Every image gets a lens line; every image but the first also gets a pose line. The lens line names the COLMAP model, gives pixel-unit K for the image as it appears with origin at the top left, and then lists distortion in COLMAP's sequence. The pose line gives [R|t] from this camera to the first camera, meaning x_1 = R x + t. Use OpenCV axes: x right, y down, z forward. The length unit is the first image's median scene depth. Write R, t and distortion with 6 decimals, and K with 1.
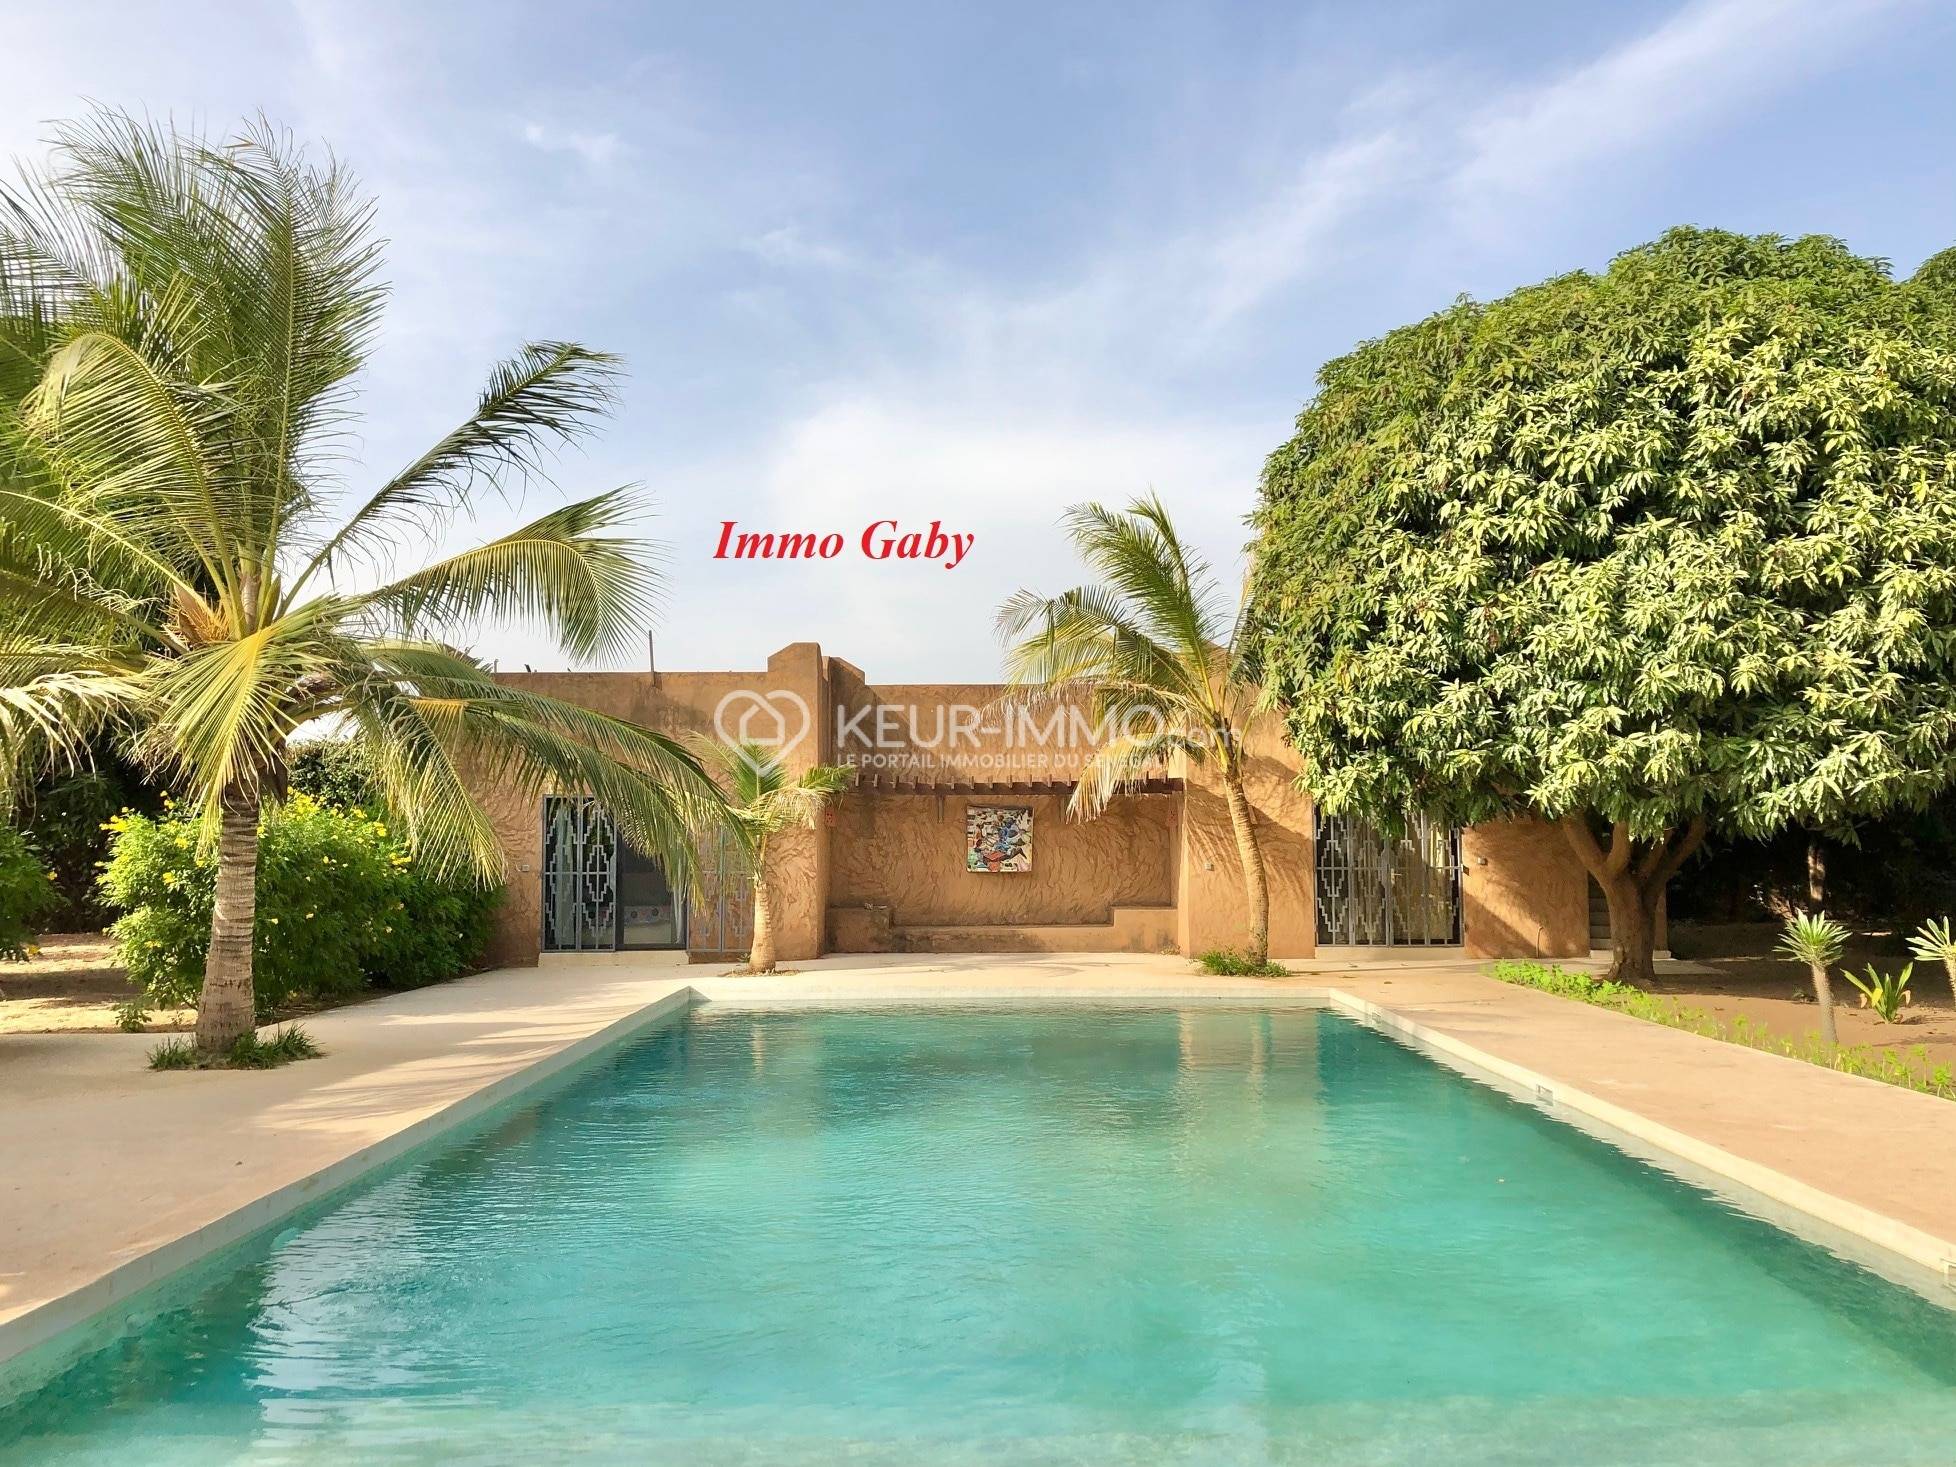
lens RADIAL K [[1614.8, 0, 980.5], [0, 1614.8, 730.7], [0, 0, 1]] dist [0.045577, -0.040194]
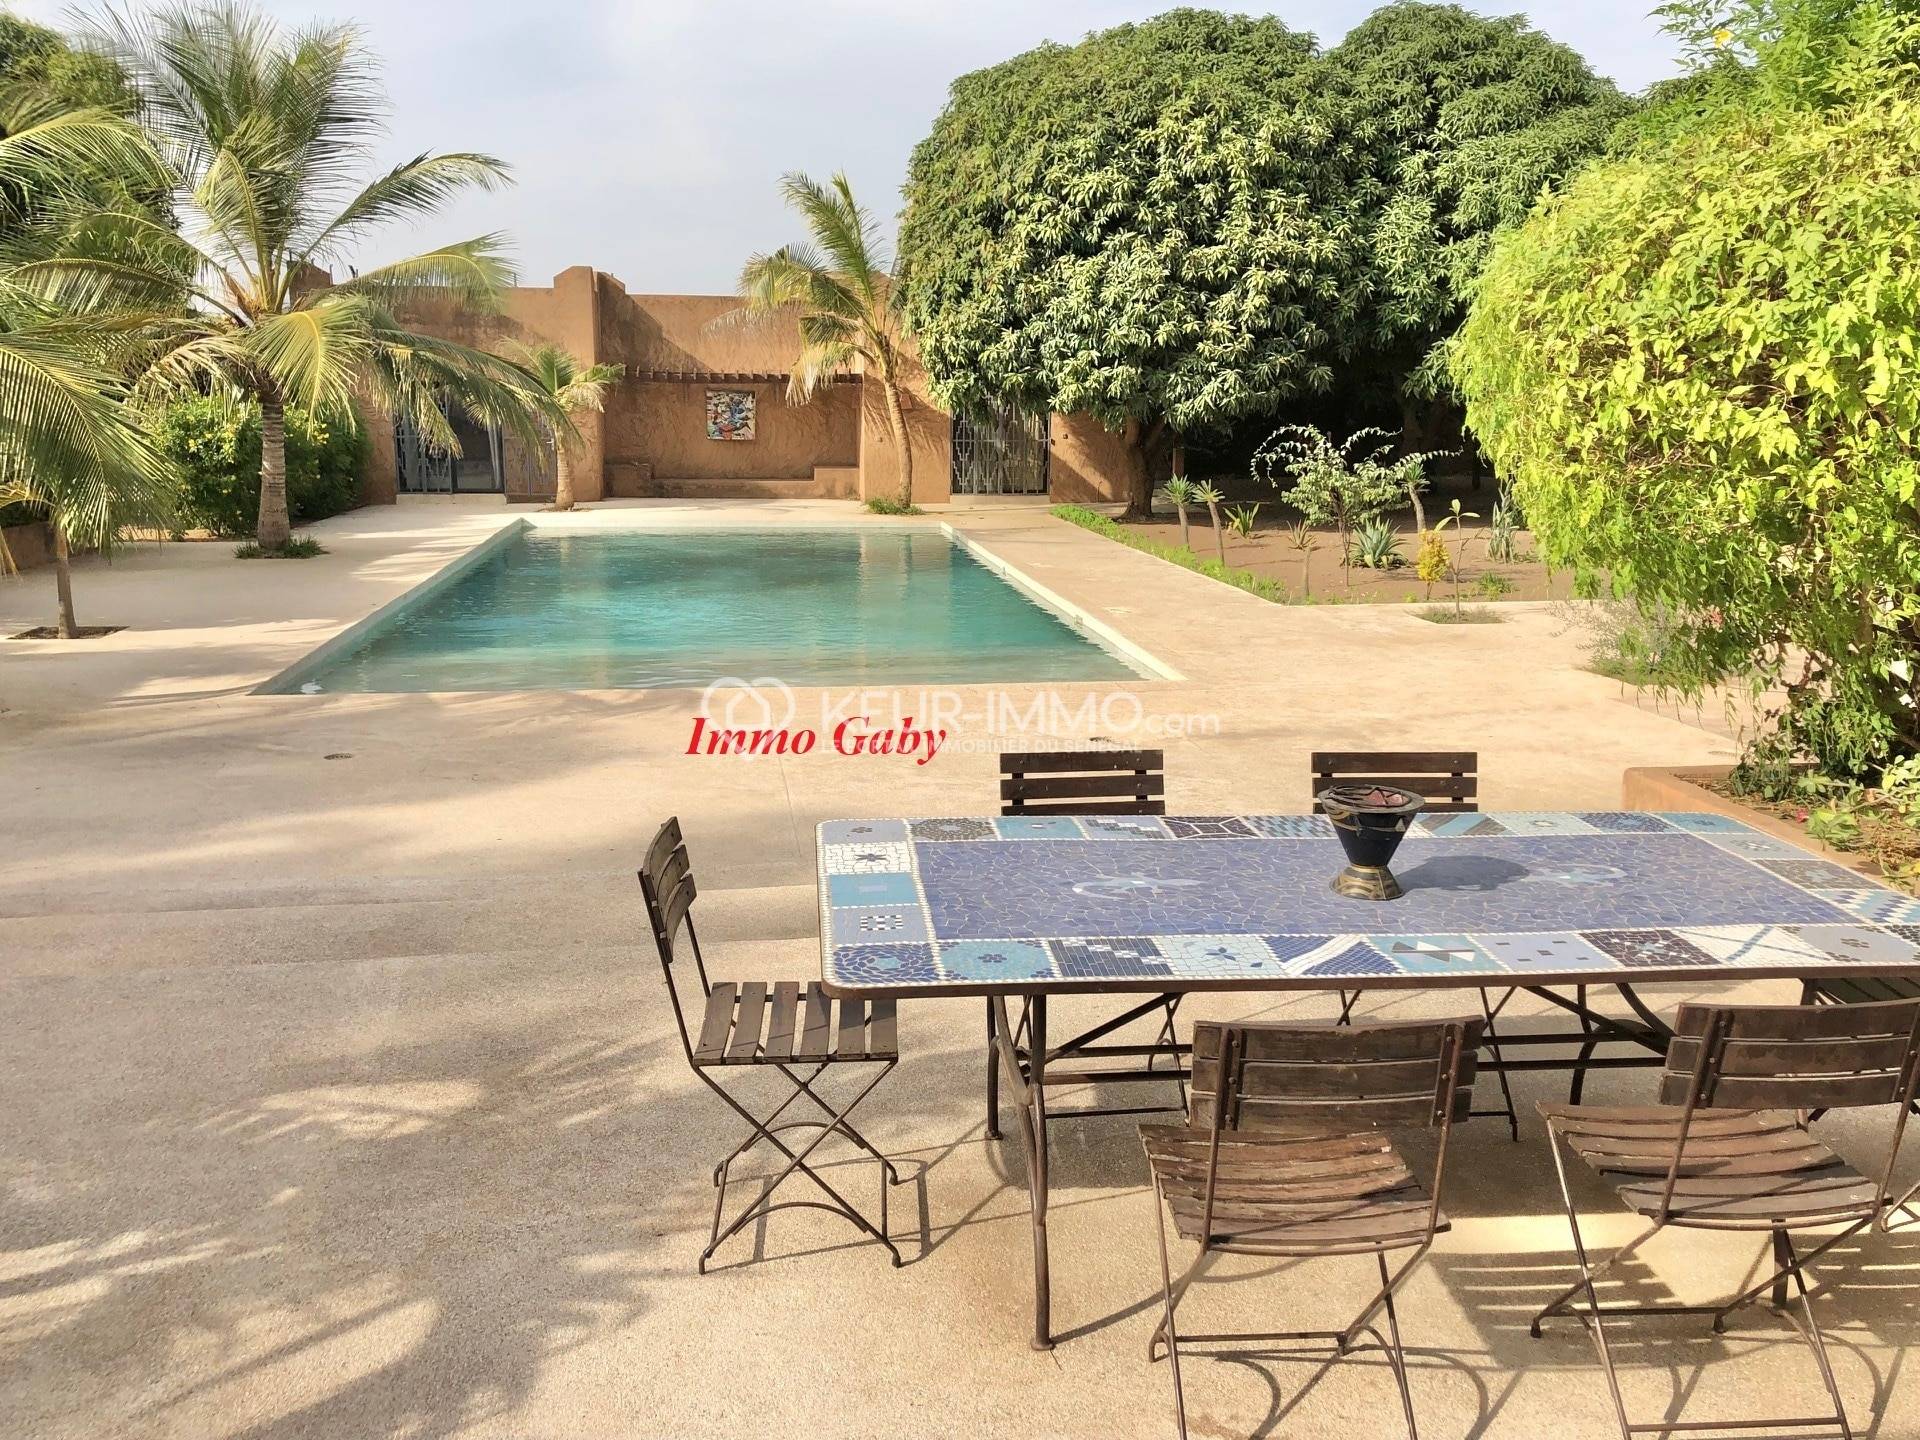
lens RADIAL K [[1585.1, 0, 954.2], [0, 1585.1, 726.7], [0, 0, 1]] dist [0.045577, -0.040194]
pose [[0.990313, -0.015110, 0.138027, 0.014473], [-0.023253, 0.961974, 0.272149, -0.076847], [-0.136890, -0.272722, 0.952304, -0.587161]]
